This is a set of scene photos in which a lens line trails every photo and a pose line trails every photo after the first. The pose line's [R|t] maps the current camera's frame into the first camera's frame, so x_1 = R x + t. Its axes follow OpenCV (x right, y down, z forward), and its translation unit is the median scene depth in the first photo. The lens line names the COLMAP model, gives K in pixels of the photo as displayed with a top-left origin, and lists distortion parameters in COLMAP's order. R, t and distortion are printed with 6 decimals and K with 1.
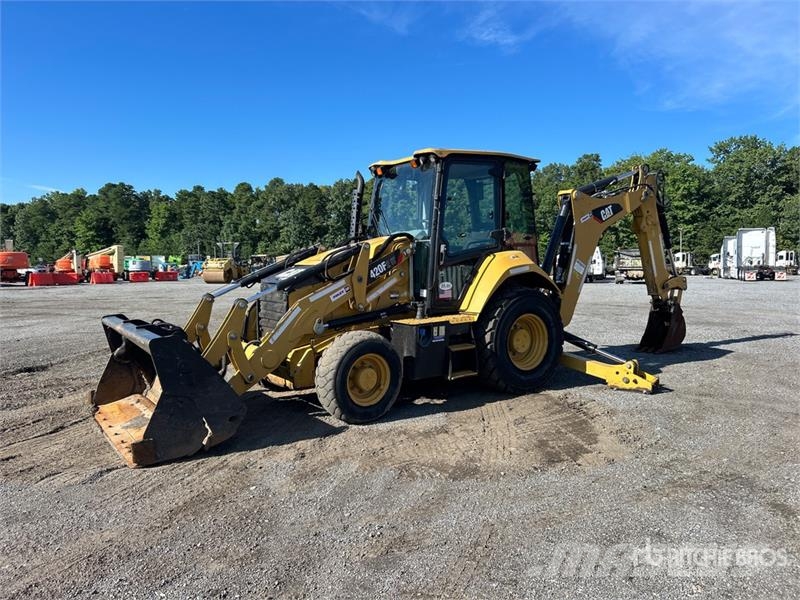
lens RADIAL K [[620.5, 0, 396.8], [0, 620.5, 304.1], [0, 0, 1]] dist [0.052707, -0.079405]
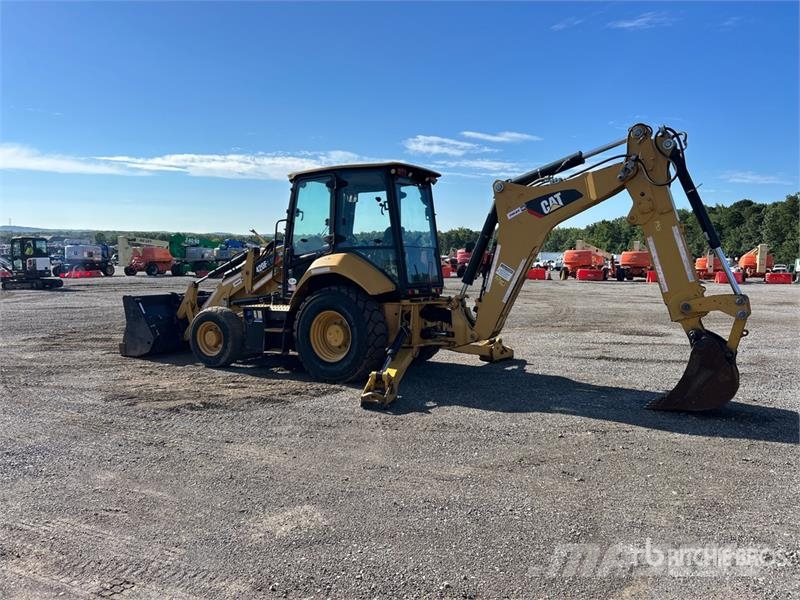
lens RADIAL K [[620.5, 0, 396.8], [0, 620.5, 304.1], [0, 0, 1]] dist [0.052707, -0.079405]
pose [[0.395086, 0.077050, -0.915407, 1.261822], [-0.074852, 0.995863, 0.051516, -0.061662], [0.915590, 0.048167, 0.399219, 0.676655]]
